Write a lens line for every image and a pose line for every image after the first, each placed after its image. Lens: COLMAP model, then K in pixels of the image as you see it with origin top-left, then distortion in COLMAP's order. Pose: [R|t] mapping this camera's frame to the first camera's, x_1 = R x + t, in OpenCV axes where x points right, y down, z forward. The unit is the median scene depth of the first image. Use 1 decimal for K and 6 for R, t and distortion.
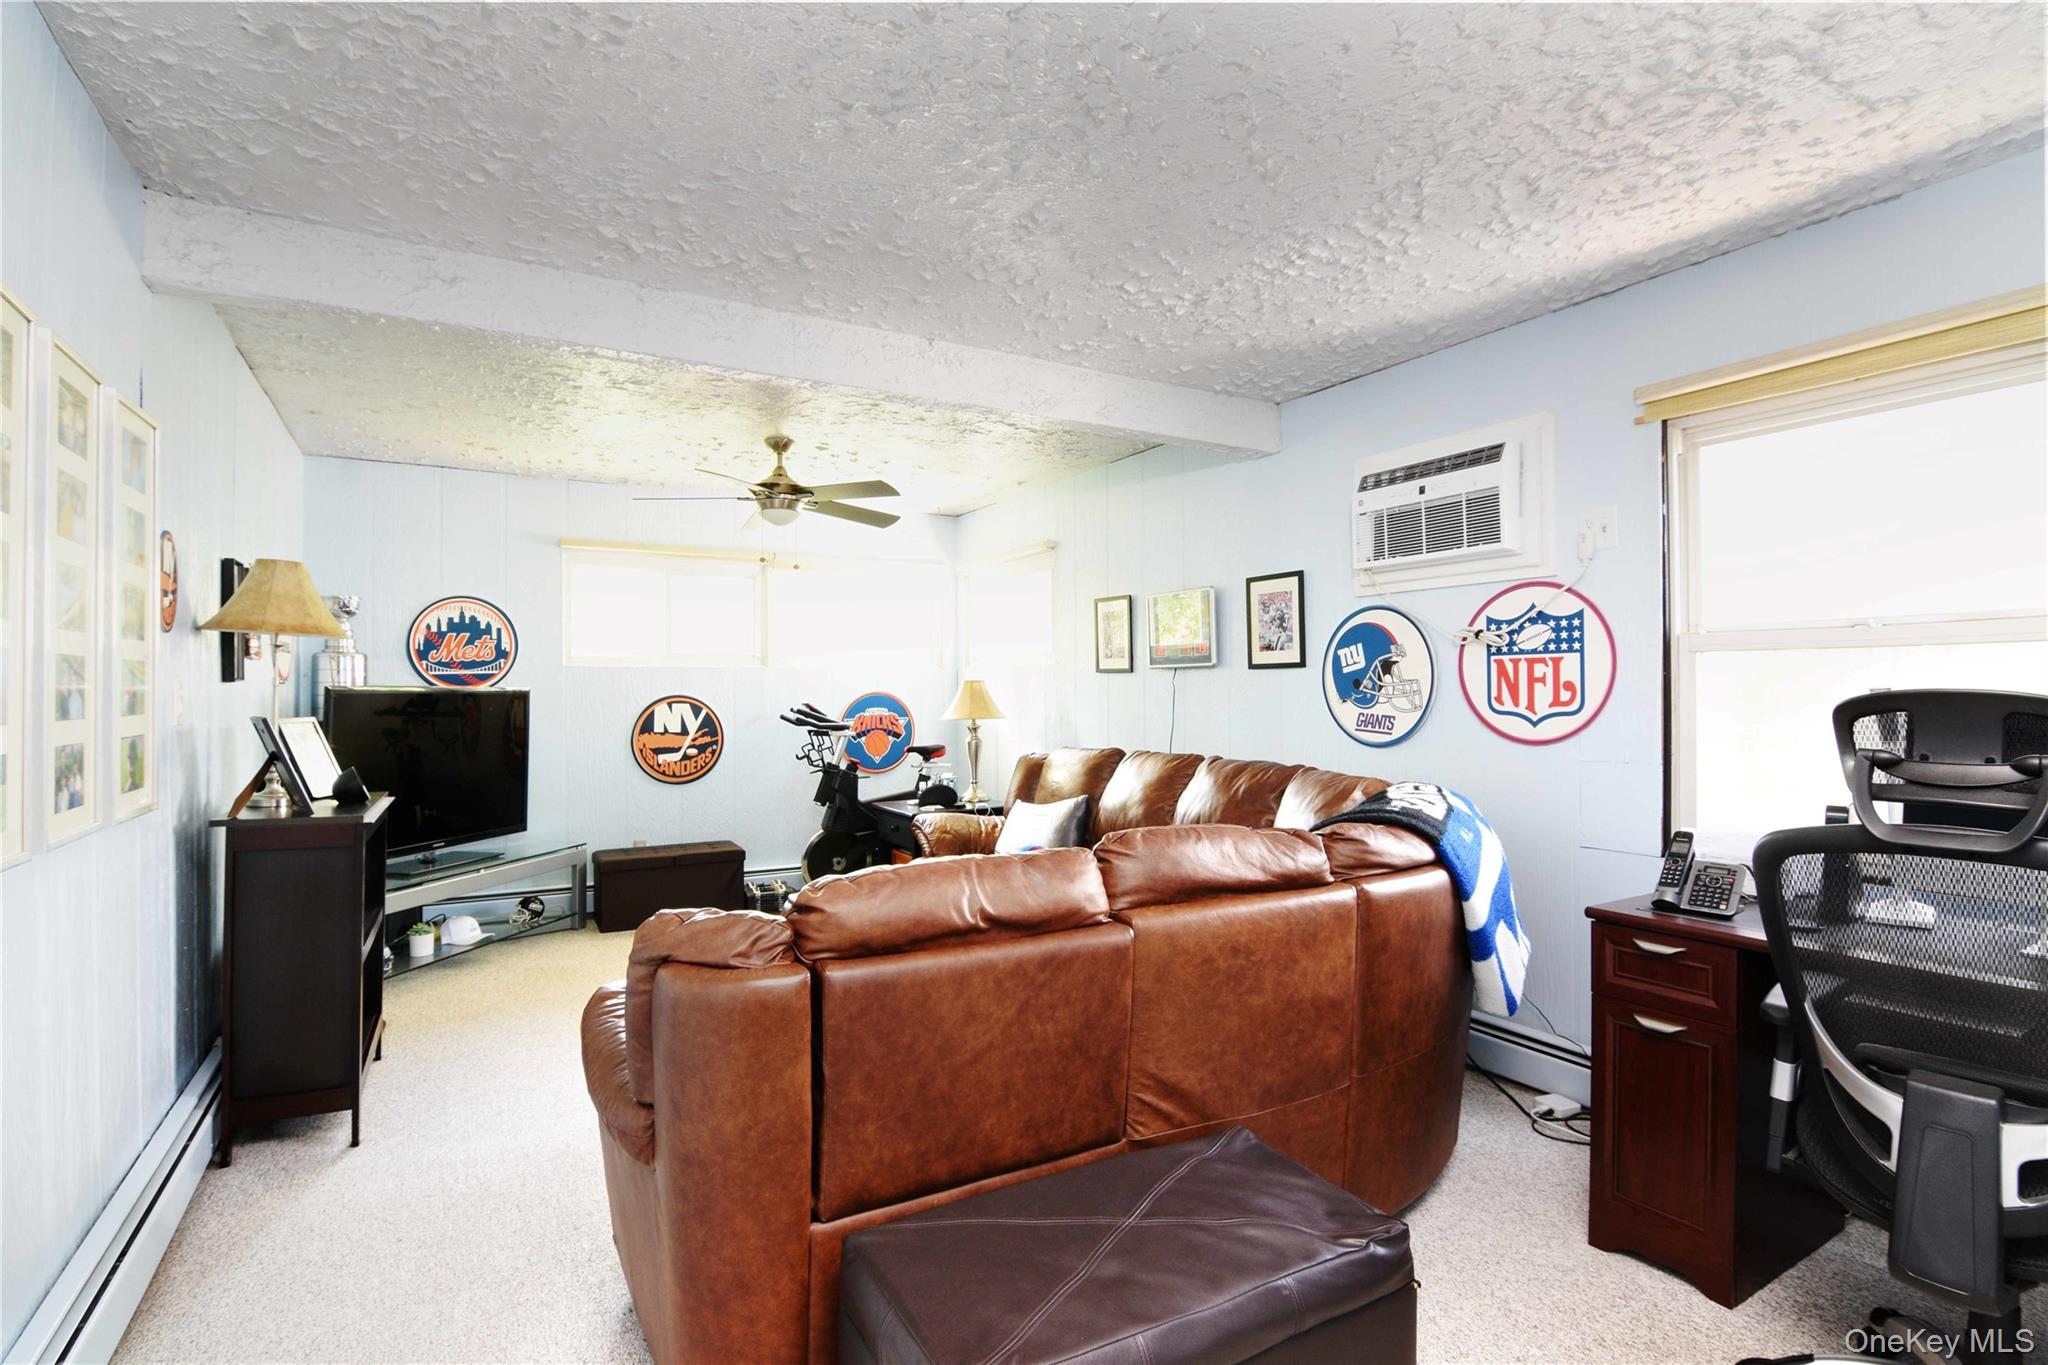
lens RADIAL K [[997.9, 0, 1016.3], [0, 997.9, 686.0], [0, 0, 1]] dist [-0.000208, 0.000024]
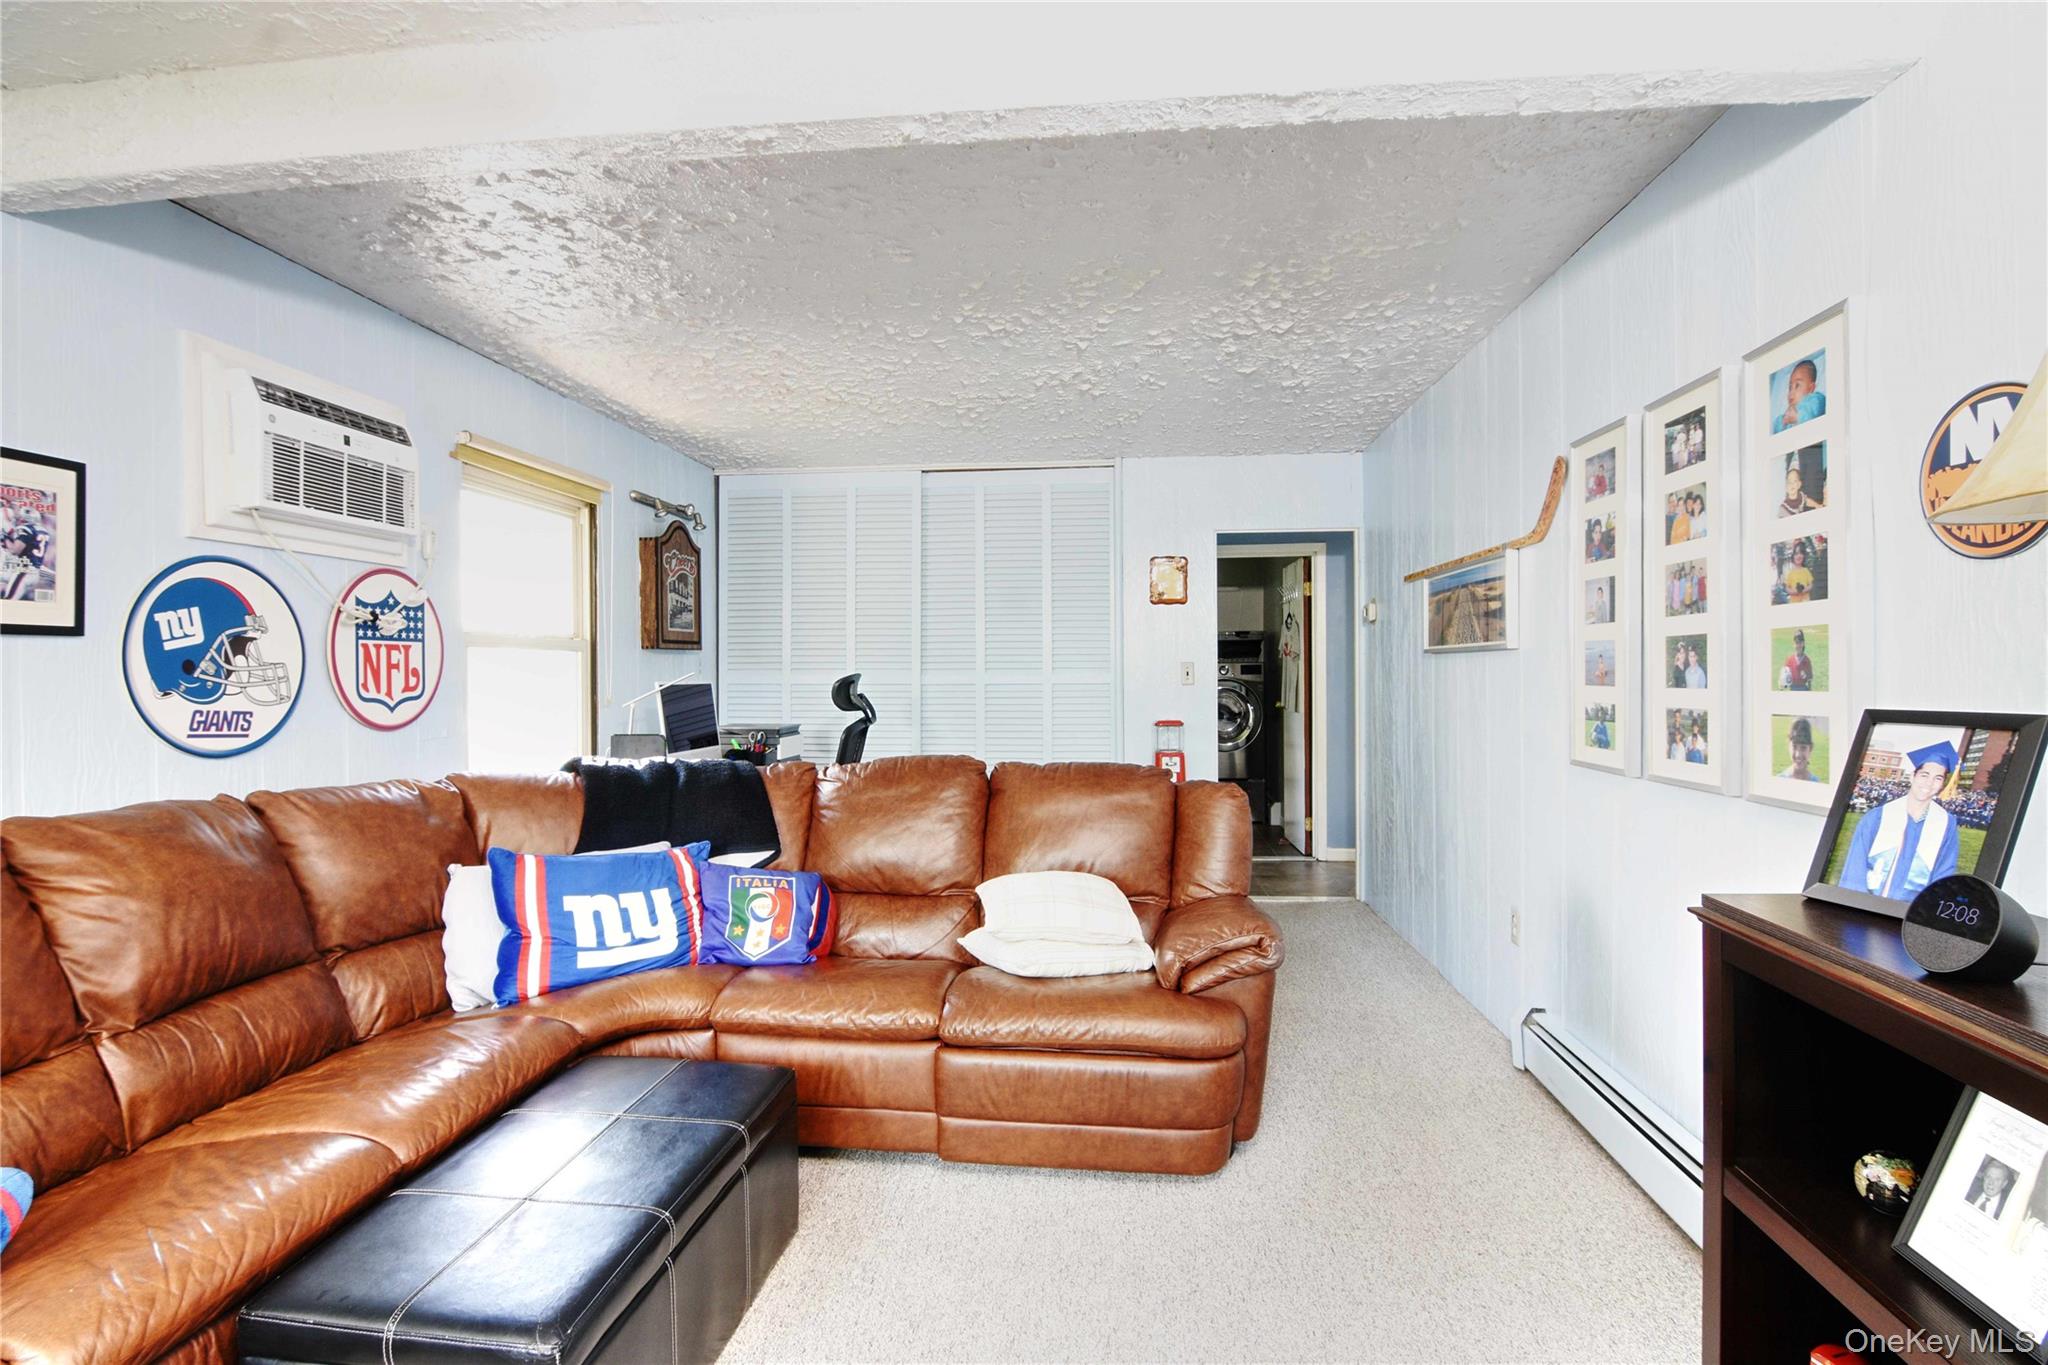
lens RADIAL K [[997.9, 0, 1013.2], [0, 997.9, 675.3], [0, 0, 1]] dist [-0.000208, 0.000024]
pose [[-0.804439, 0.006949, 0.593994, -0.570185], [0.005905, 0.999976, -0.003702, 0.010228], [-0.594006, 0.000529, -0.804461, 1.389928]]
